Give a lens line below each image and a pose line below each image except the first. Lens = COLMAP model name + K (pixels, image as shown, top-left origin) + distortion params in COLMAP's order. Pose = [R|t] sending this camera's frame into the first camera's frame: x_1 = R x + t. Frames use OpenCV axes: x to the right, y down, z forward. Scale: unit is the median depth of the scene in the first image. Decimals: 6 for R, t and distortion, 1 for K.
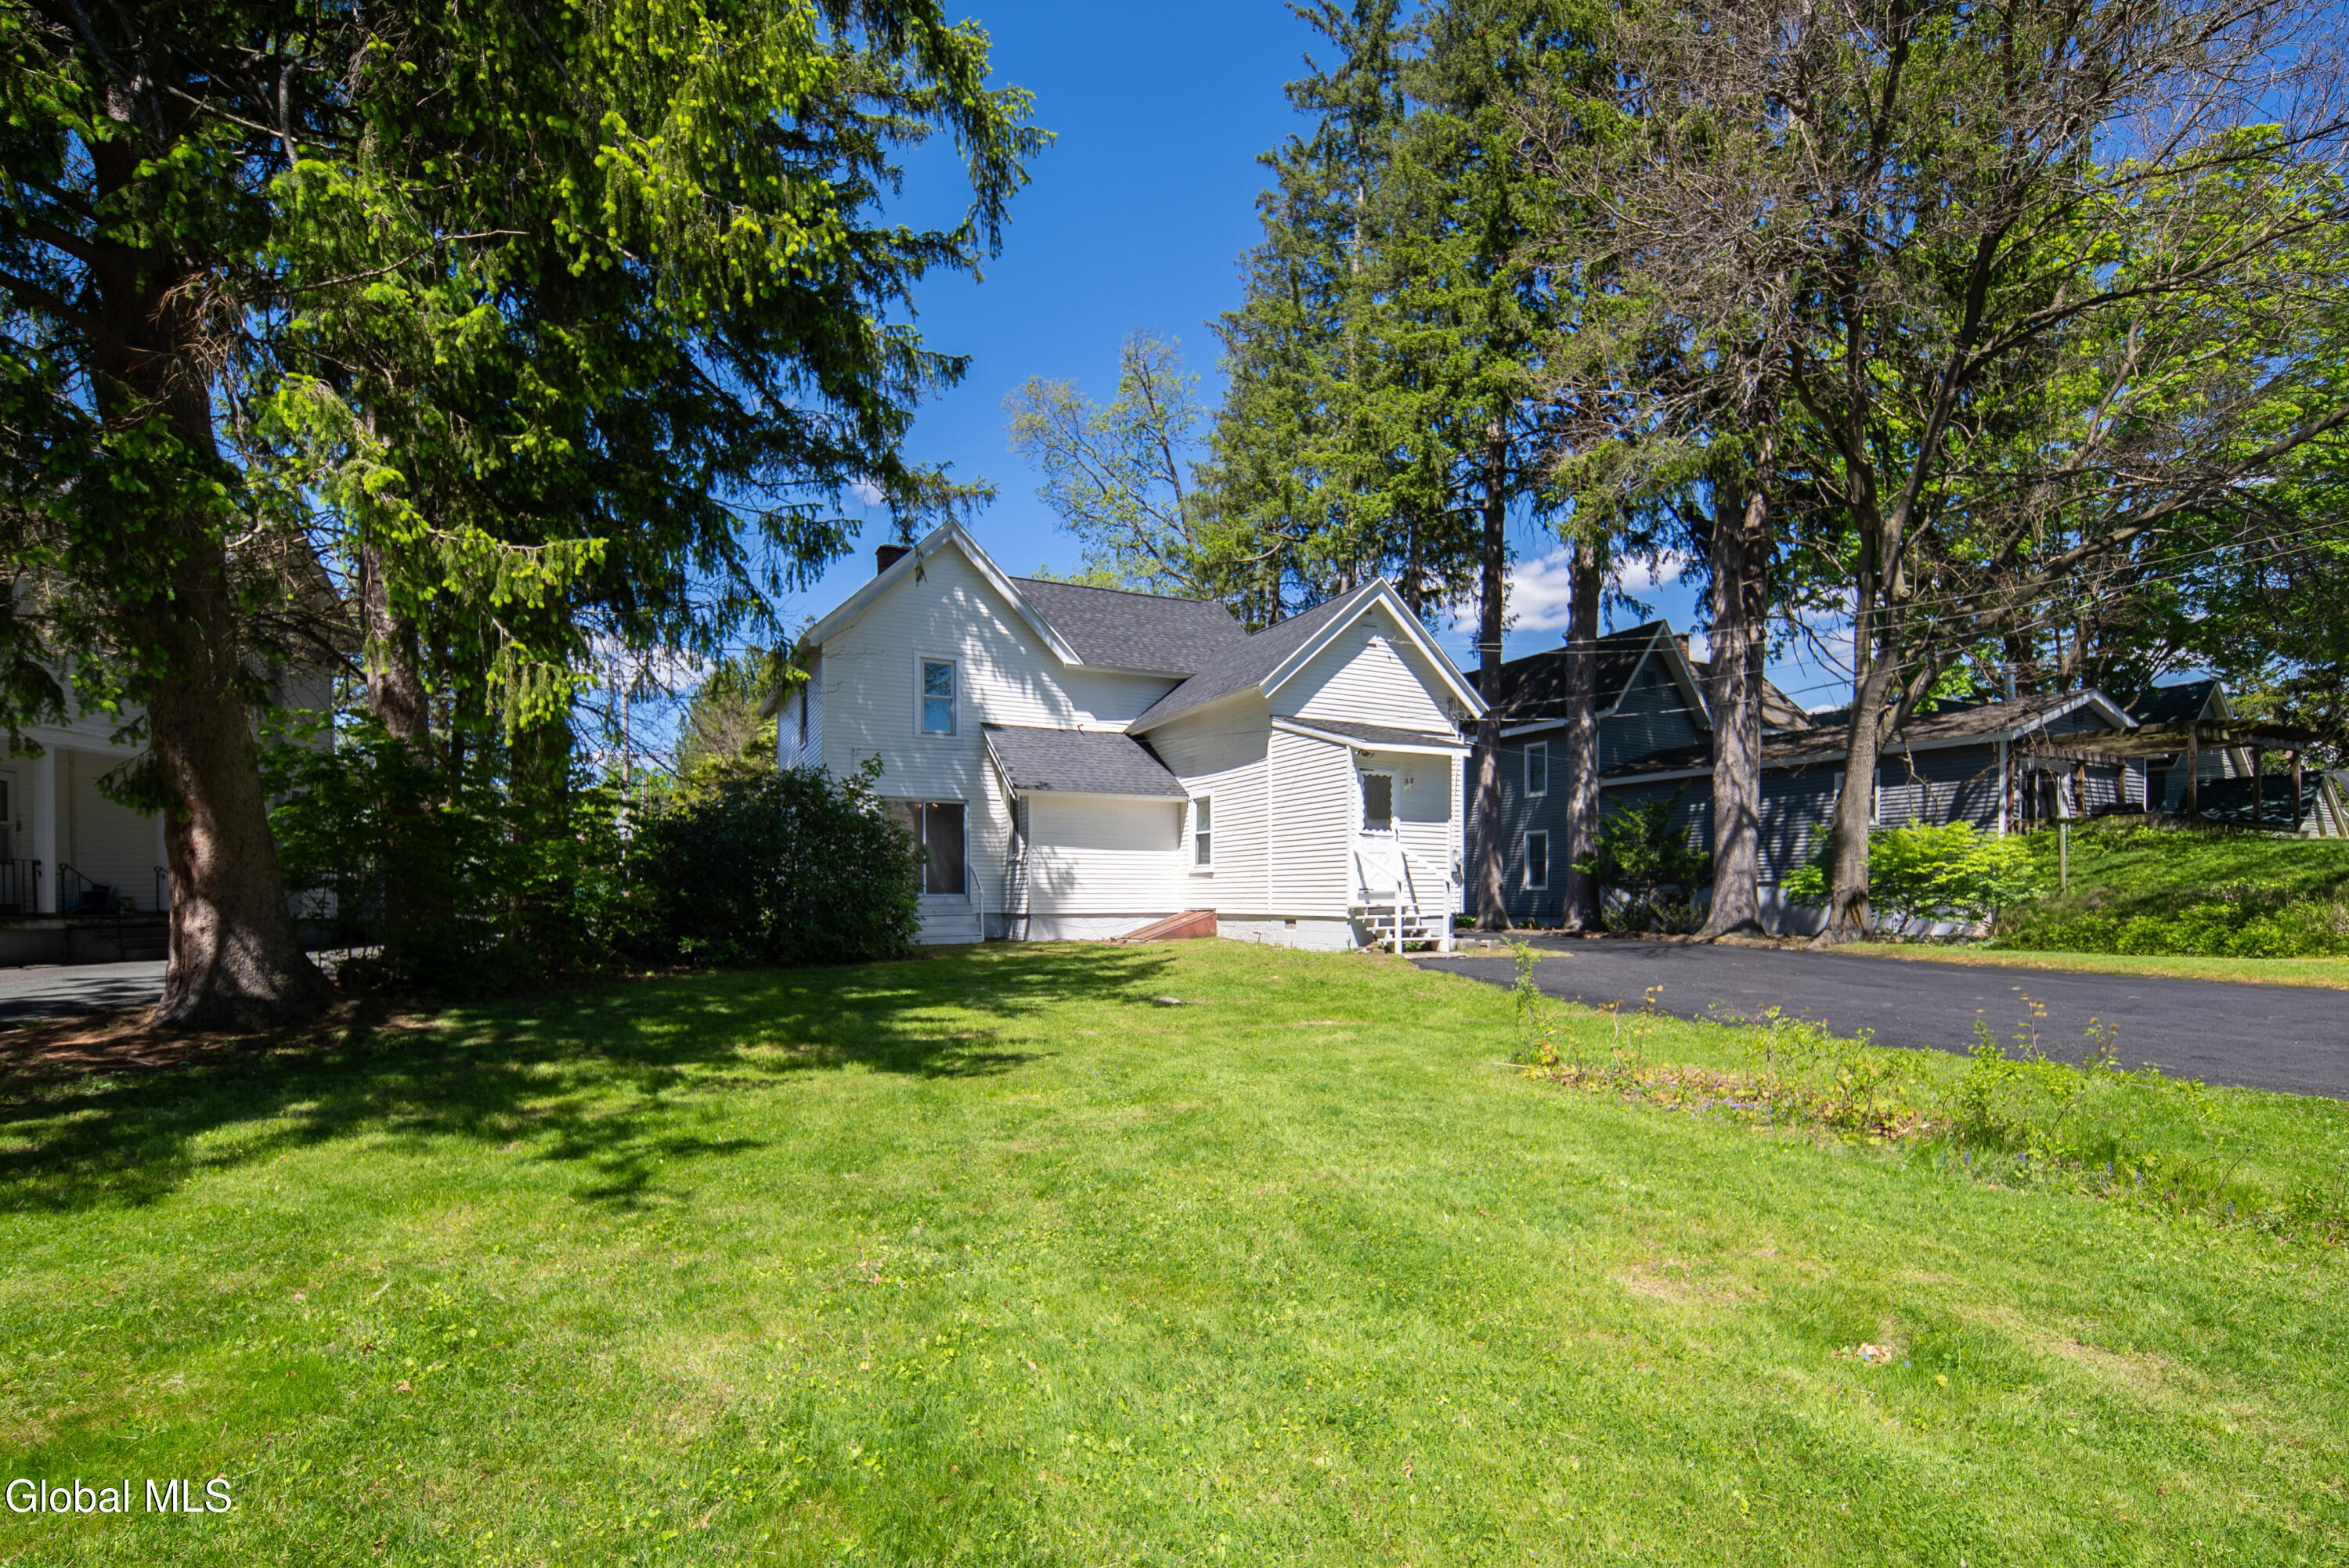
lens RADIAL K [[1037.6, 0, 1165.5], [0, 1037.6, 908.3], [0, 0, 1]] dist [0.000020, -0.000634]
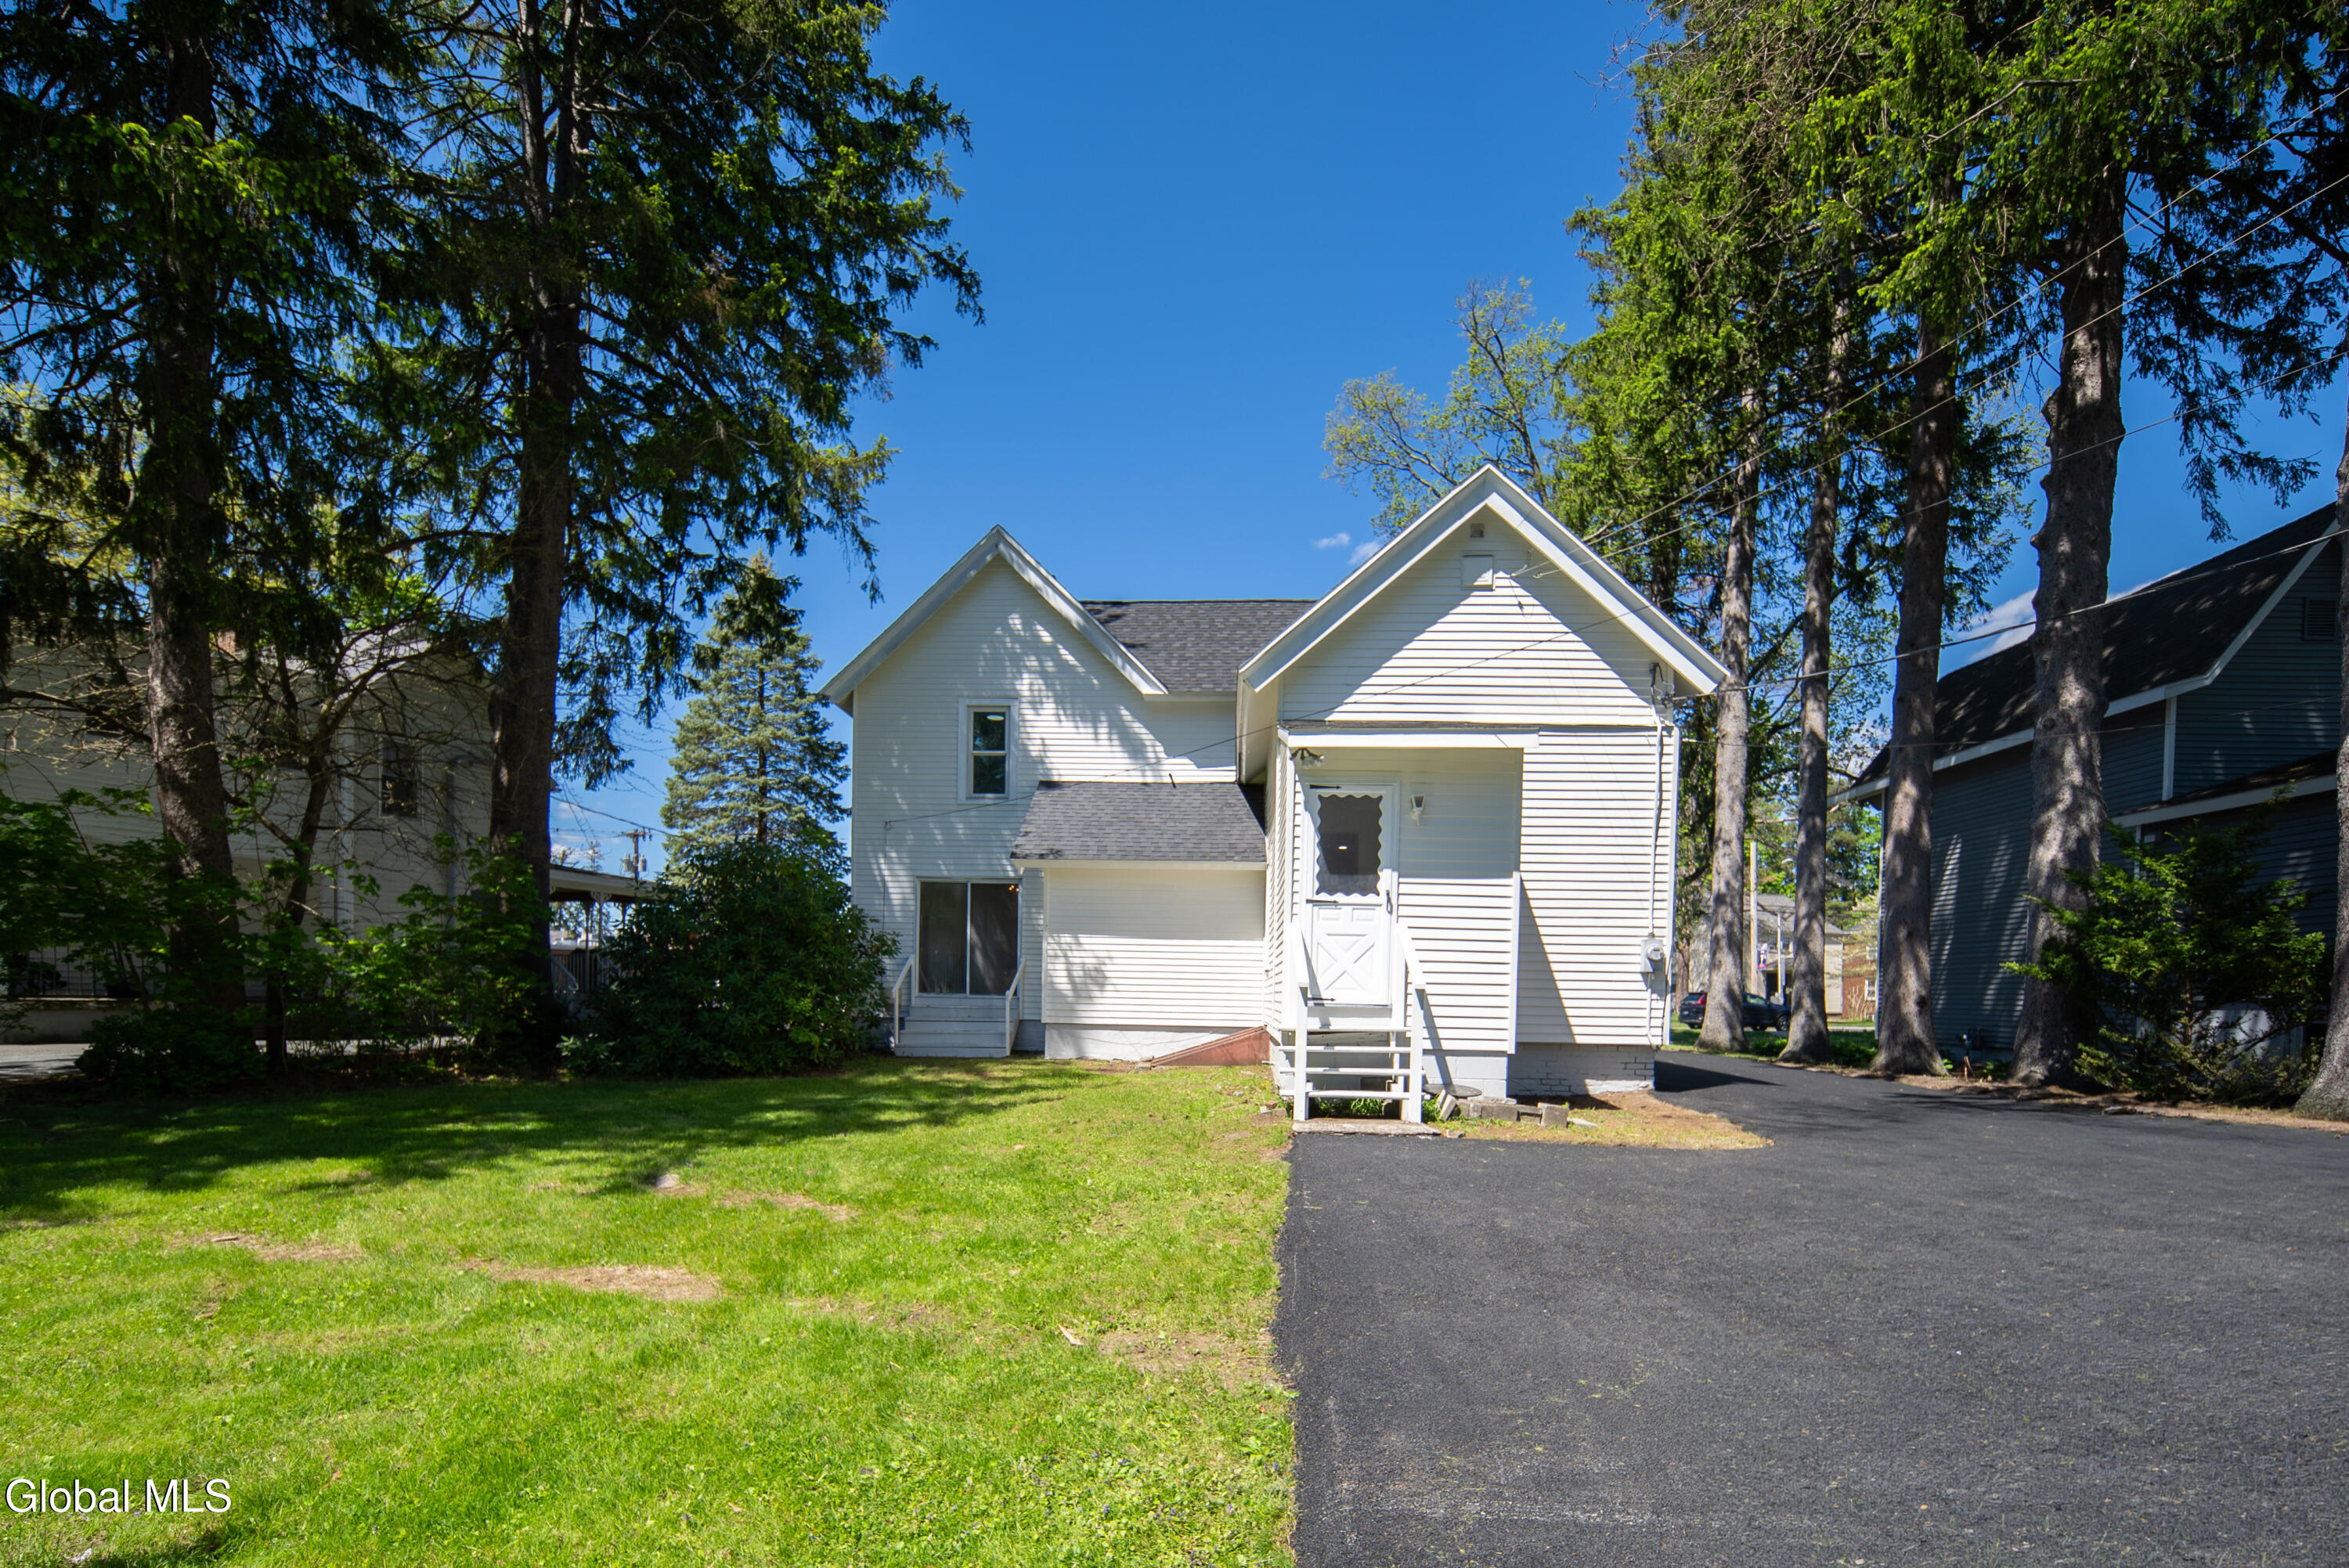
lens RADIAL K [[1037.6, 0, 1189.8], [0, 1037.6, 1010.2], [0, 0, 1]] dist [0.000020, -0.000634]
pose [[0.870048, 0.027358, -0.492208, 0.327976], [-0.028395, 0.999582, 0.005366, -0.010649], [0.492149, 0.009308, 0.870461, 0.379343]]
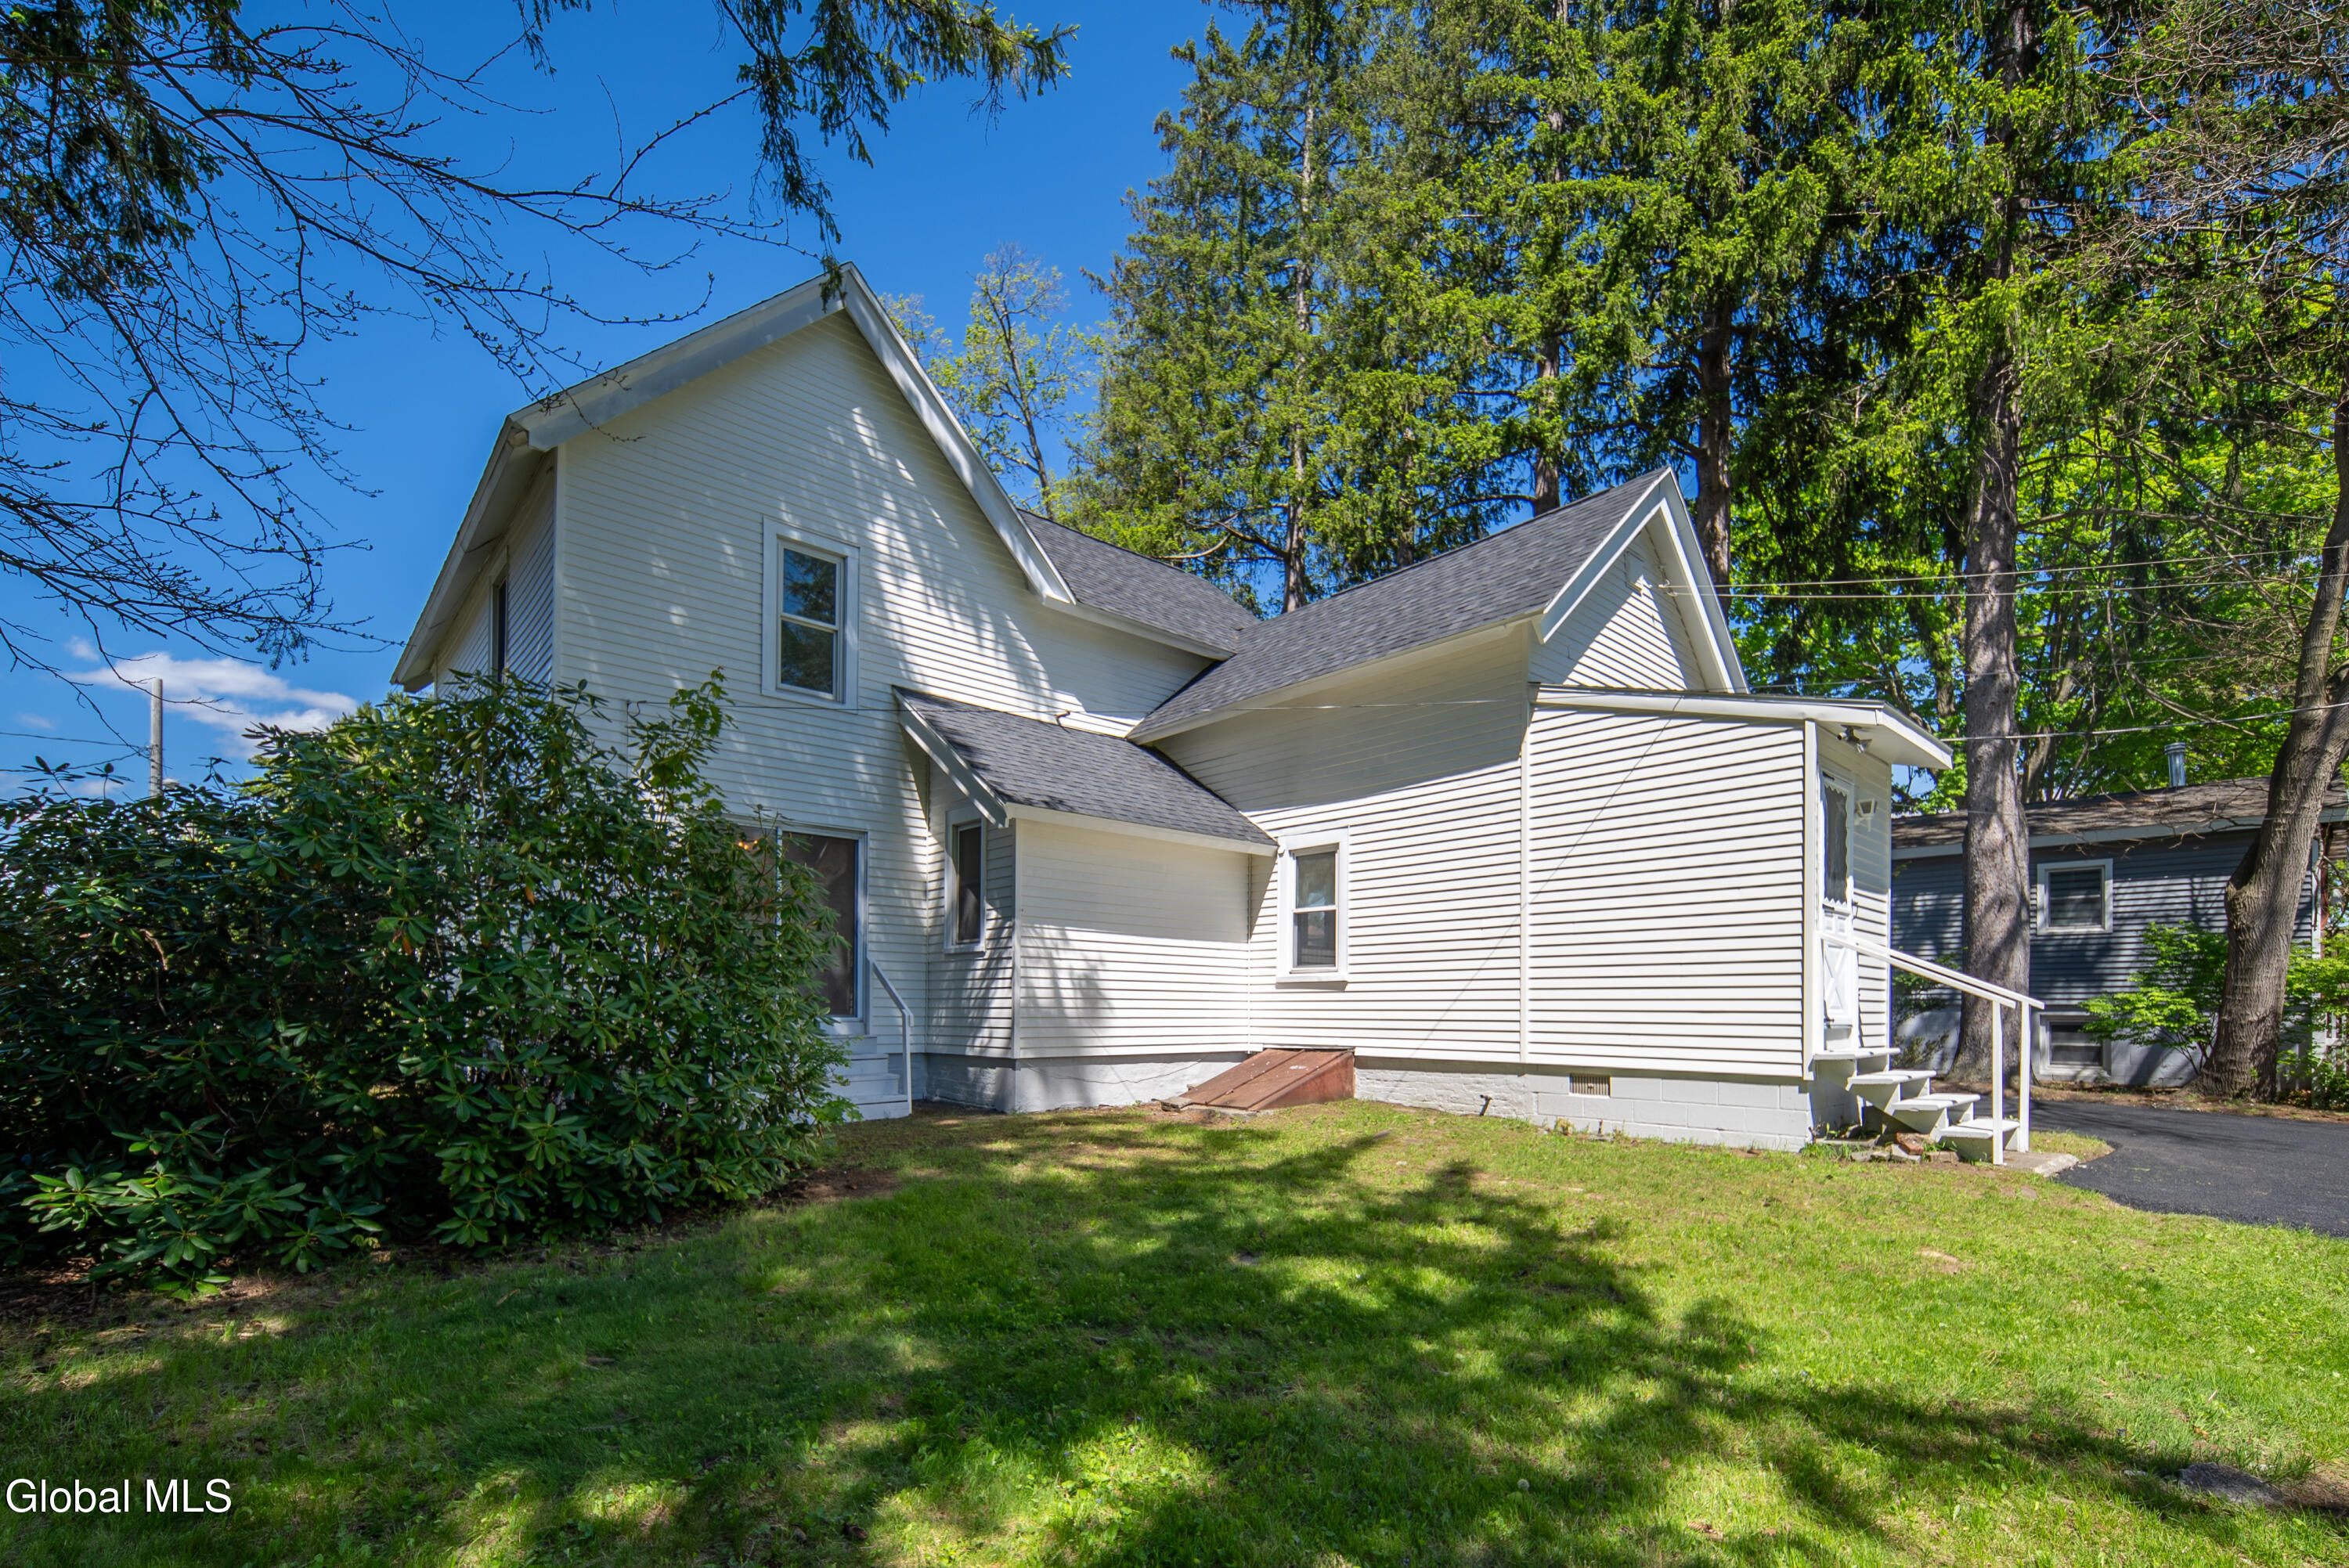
lens RADIAL K [[1037.6, 0, 1163.2], [0, 1037.6, 1003.2], [0, 0, 1]] dist [0.000020, -0.000634]
pose [[0.967491, 0.010328, 0.252695, -0.185947], [-0.006784, 0.999866, -0.014891, -0.013845], [-0.252815, 0.012693, 0.967431, 0.480547]]
